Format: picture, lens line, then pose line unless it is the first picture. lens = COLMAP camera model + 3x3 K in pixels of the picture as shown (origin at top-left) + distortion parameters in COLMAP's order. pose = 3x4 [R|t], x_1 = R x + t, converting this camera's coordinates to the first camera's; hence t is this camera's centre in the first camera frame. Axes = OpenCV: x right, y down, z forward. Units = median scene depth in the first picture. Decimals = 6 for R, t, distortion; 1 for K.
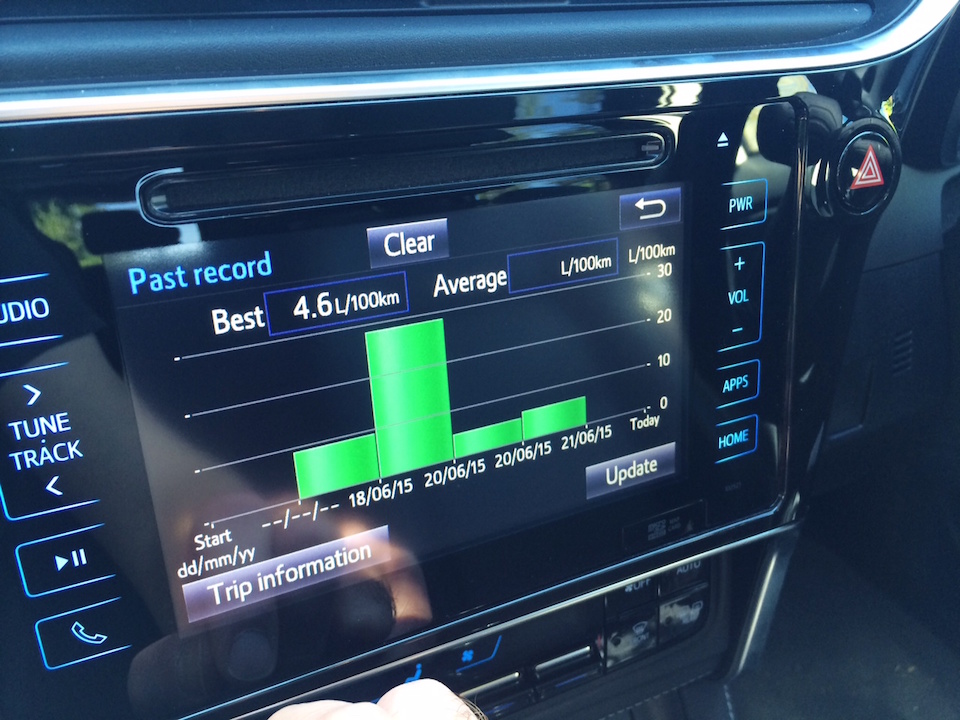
lens RADIAL K [[855.9, 0, 483.9], [0, 855.9, 357.5], [0, 0, 1]] dist [0.078332, -0.146929]
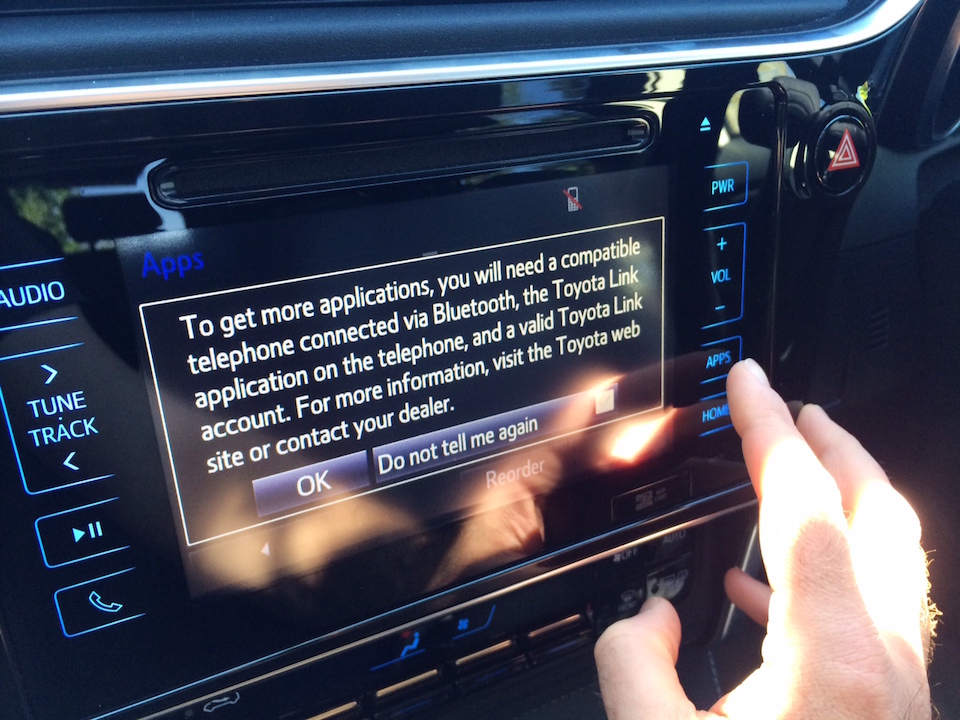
lens RADIAL K [[855.9, 0, 482.4], [0, 855.9, 361.7], [0, 0, 1]] dist [0.078332, -0.146929]
pose [[0.999793, -0.011213, 0.016951, -0.012739], [0.010851, 0.999714, 0.021310, 0.008986], [-0.017185, -0.021121, 0.999629, -0.041968]]
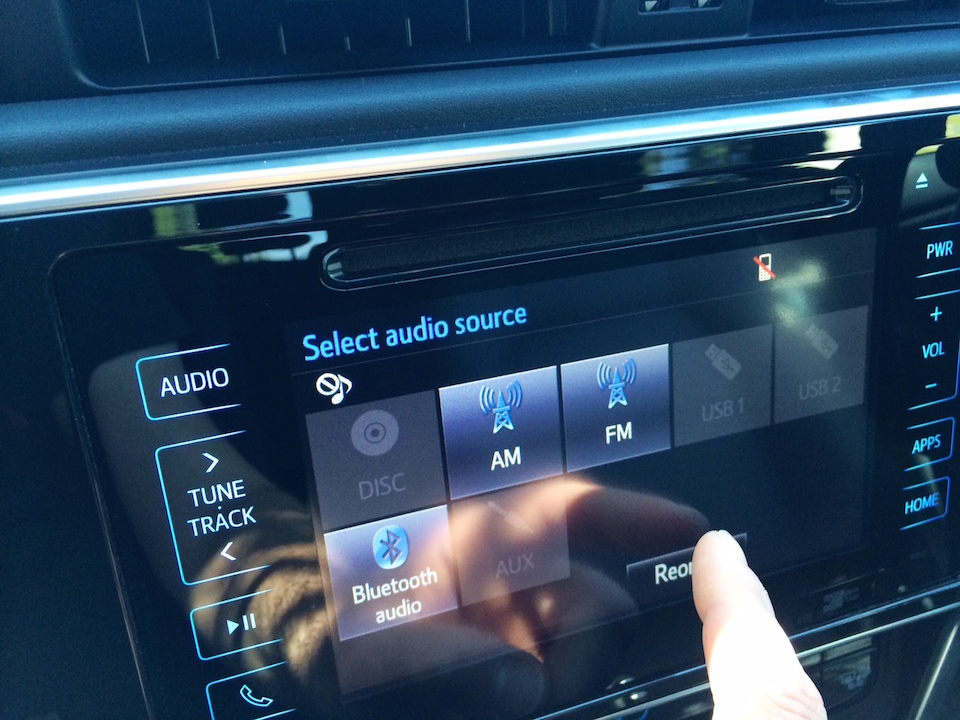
lens RADIAL K [[855.9, 0, 475.3], [0, 855.9, 360.4], [0, 0, 1]] dist [0.078332, -0.146929]
pose [[0.990951, 0.011587, -0.133720, -0.066909], [-0.011392, 0.999933, 0.002227, -0.062961], [0.133737, -0.000683, 0.991017, 0.039848]]
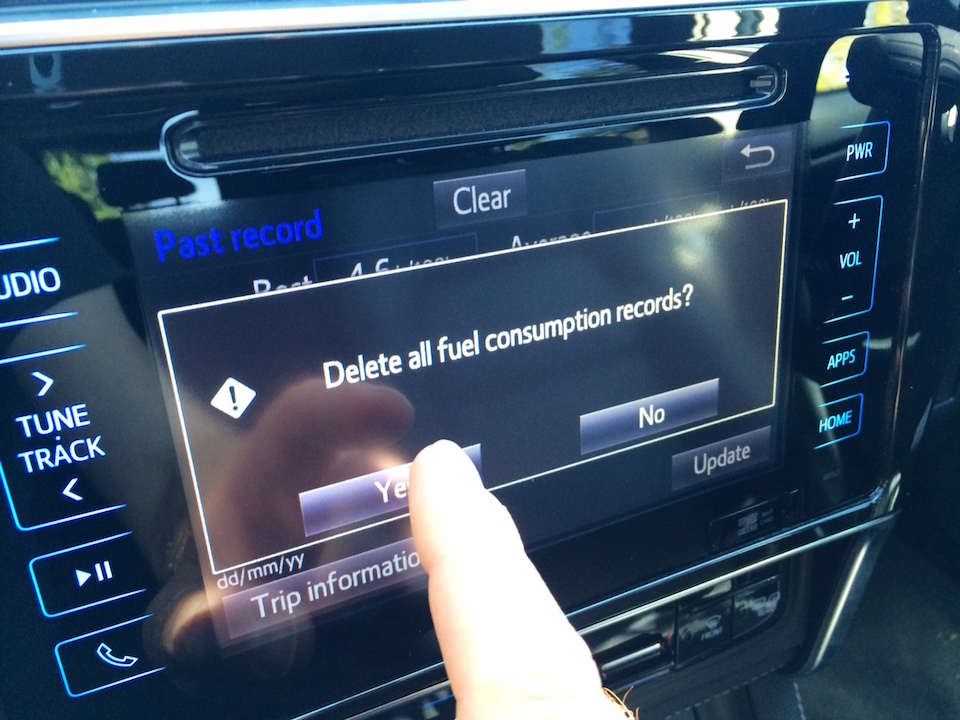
lens RADIAL K [[861.5, 0, 486.9], [0, 861.5, 361.8], [0, 0, 1]] dist [0.064926, -0.125320]
pose [[0.999892, 0.000000, -0.014719, -0.063741], [0.000822, 0.998439, 0.055850, -0.019158], [0.014696, -0.055856, 0.998331, 0.132919]]
